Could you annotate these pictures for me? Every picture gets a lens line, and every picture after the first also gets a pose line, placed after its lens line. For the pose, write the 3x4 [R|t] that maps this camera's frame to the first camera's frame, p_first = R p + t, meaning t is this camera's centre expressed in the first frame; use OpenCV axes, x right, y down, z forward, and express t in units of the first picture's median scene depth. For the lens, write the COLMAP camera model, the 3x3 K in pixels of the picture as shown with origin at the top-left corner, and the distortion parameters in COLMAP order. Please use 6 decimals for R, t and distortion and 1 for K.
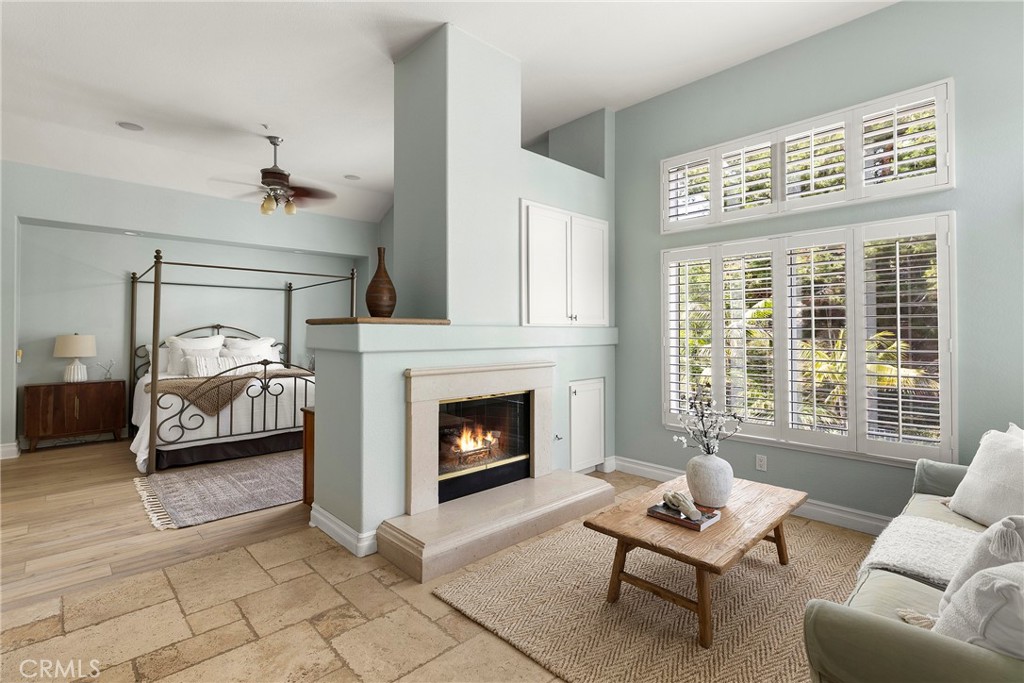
lens RADIAL K [[479.6, 0, 507.7], [0, 479.6, 325.8], [0, 0, 1]] dist [0.005186, -0.000094]
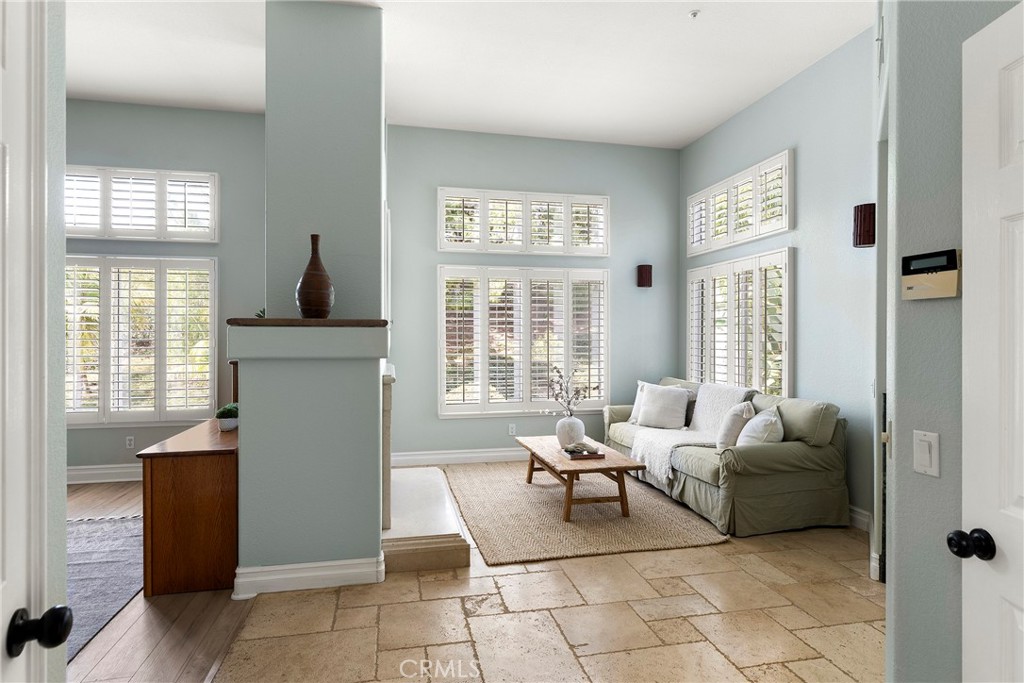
lens RADIAL K [[549.8, 0, 508.9], [0, 549.8, 339.3], [0, 0, 1]] dist [-0.002816, -0.000447]
pose [[0.507755, -0.004283, 0.861491, -0.599886], [-0.012238, 0.999851, 0.012184, 0.002462], [-0.861415, -0.016729, 0.507627, 0.148992]]
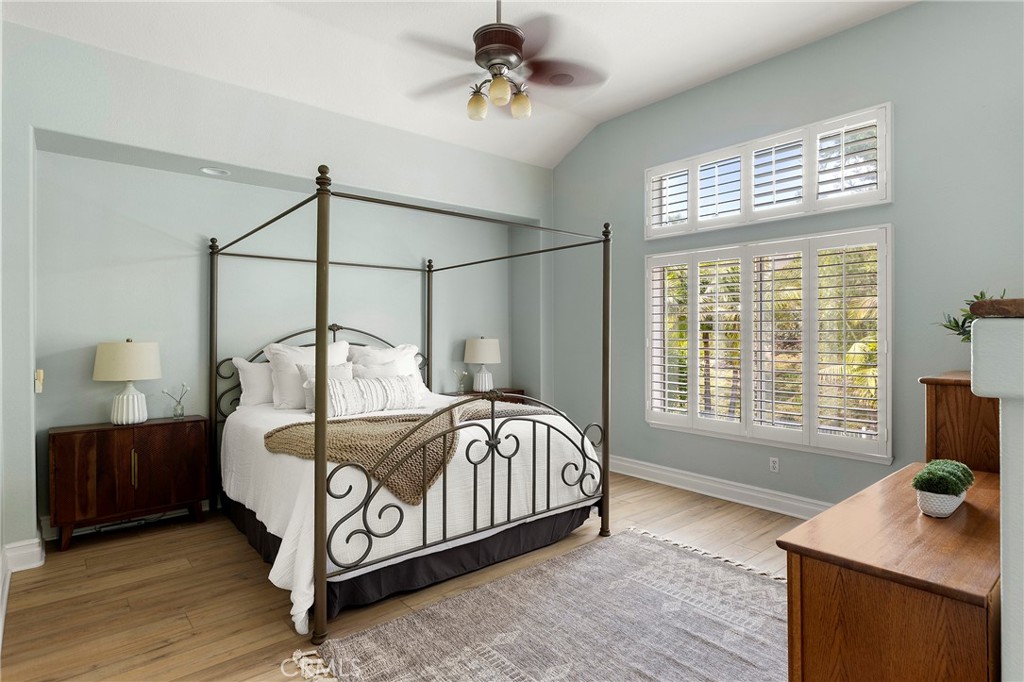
lens RADIAL K [[527.0, 0, 510.8], [0, 527.0, 334.7], [0, 0, 1]] dist [-0.002517, -0.000424]
pose [[0.999370, -0.001321, -0.035464, -0.464945], [0.001871, 0.999879, 0.015468, 0.000882], [0.035439, -0.015524, 0.999251, 0.428484]]
